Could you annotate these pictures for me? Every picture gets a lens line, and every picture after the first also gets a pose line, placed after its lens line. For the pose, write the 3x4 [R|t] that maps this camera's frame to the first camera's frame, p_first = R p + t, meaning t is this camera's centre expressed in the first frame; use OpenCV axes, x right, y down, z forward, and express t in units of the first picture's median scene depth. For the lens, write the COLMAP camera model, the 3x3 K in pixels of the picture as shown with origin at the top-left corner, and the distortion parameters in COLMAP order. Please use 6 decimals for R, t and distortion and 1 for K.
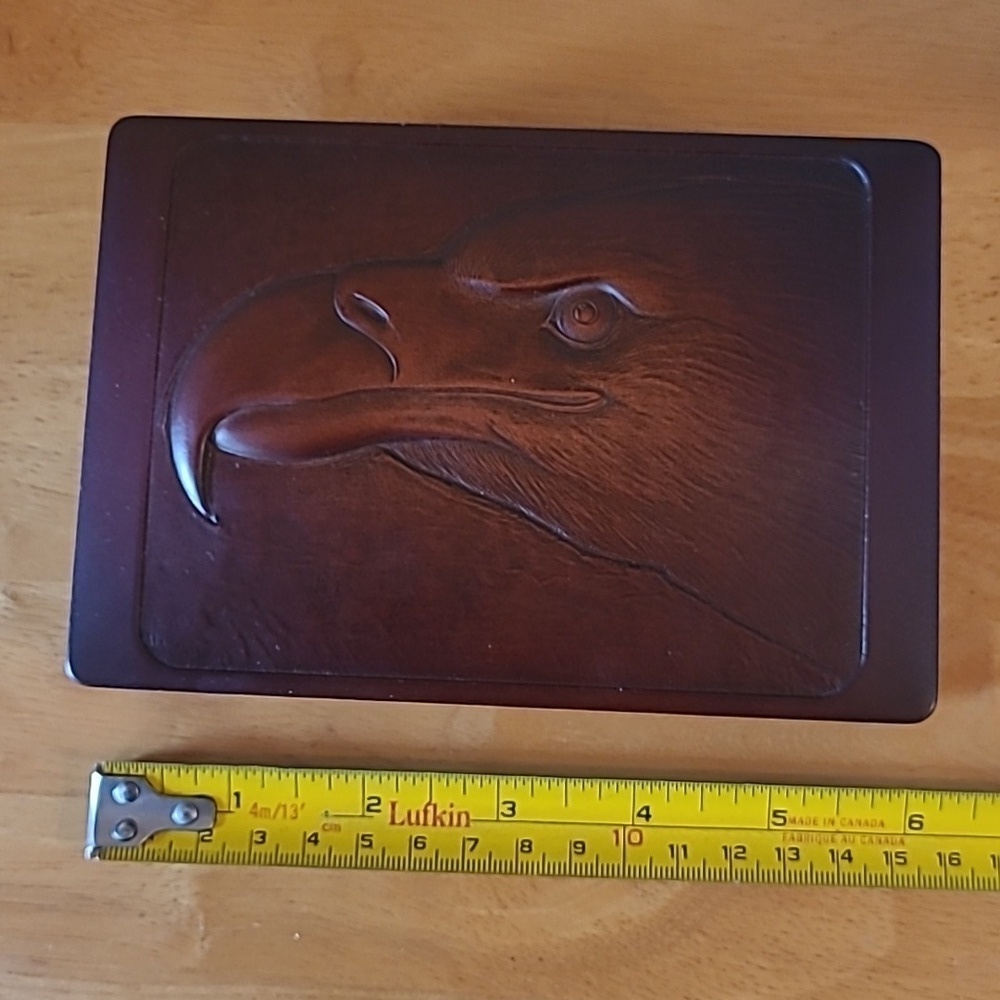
lens RADIAL K [[1881.4, 0, 500.0], [0, 1881.4, 500.0], [0, 0, 1]] dist [0.020678, 0.201039]
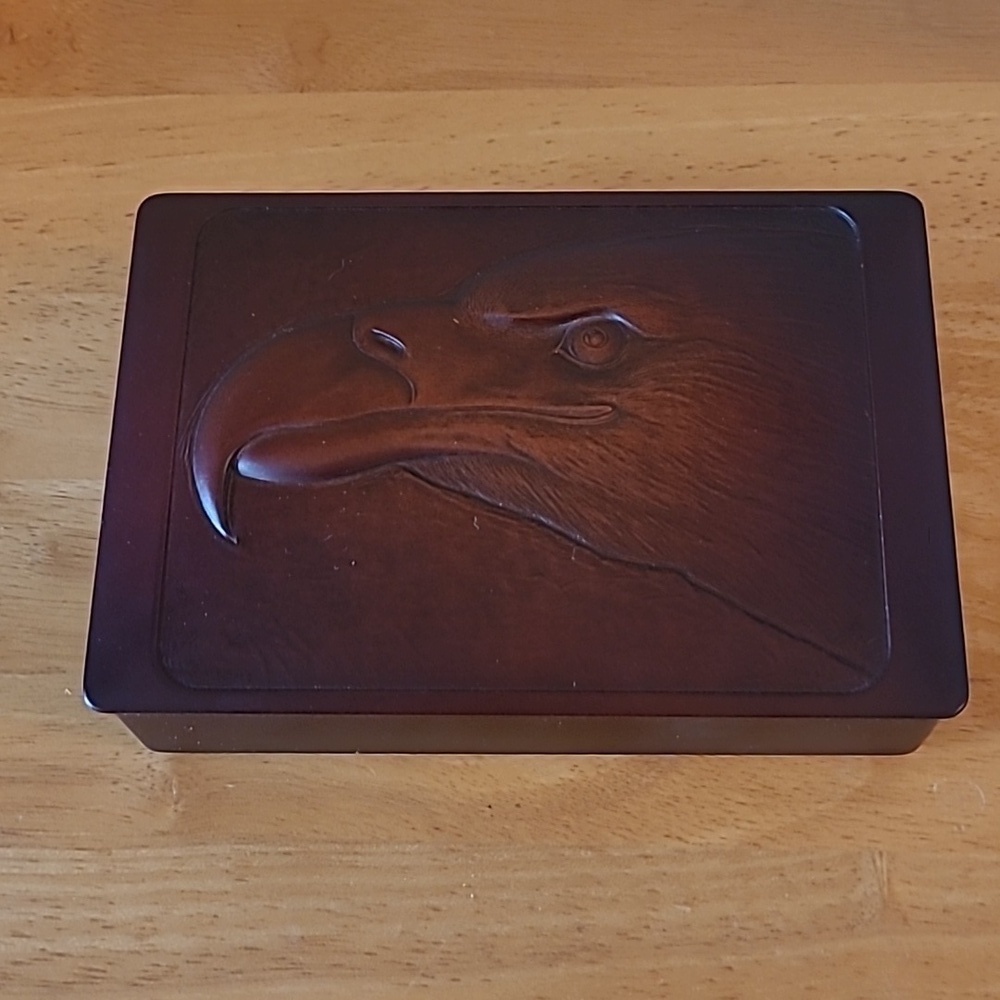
lens RADIAL K [[1881.4, 0, 500.0], [0, 1881.4, 500.0], [0, 0, 1]] dist [0.020678, 0.201039]
pose [[0.999613, -0.024998, 0.012235, -0.022212], [0.027354, 0.963564, -0.266076, 0.263907], [-0.005138, 0.266308, 0.963874, 0.022018]]
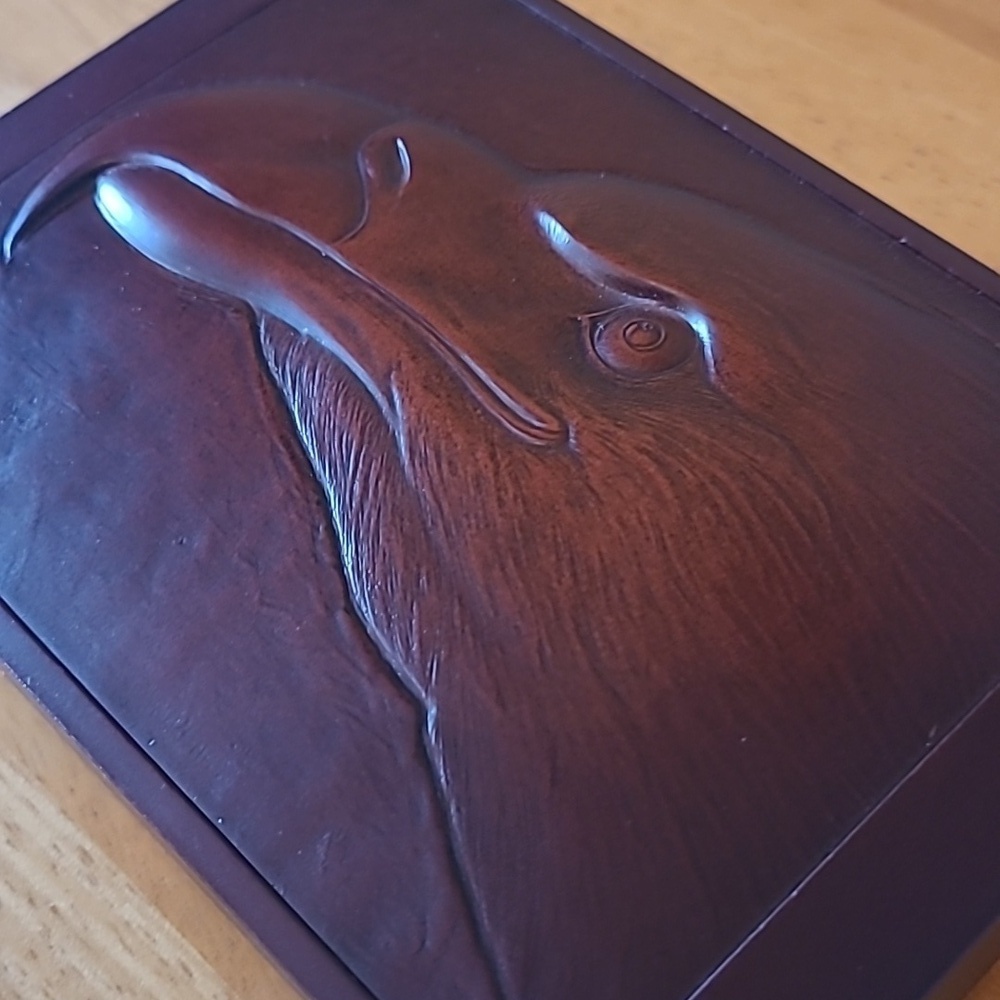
lens RADIAL K [[1881.4, 0, 500.0], [0, 1881.4, 500.0], [0, 0, 1]] dist [0.020678, 0.201039]
pose [[0.712480, 0.551800, -0.433461, 0.296857], [-0.680824, 0.693154, -0.236679, 0.105514], [0.169856, 0.463739, 0.869537, 0.511746]]
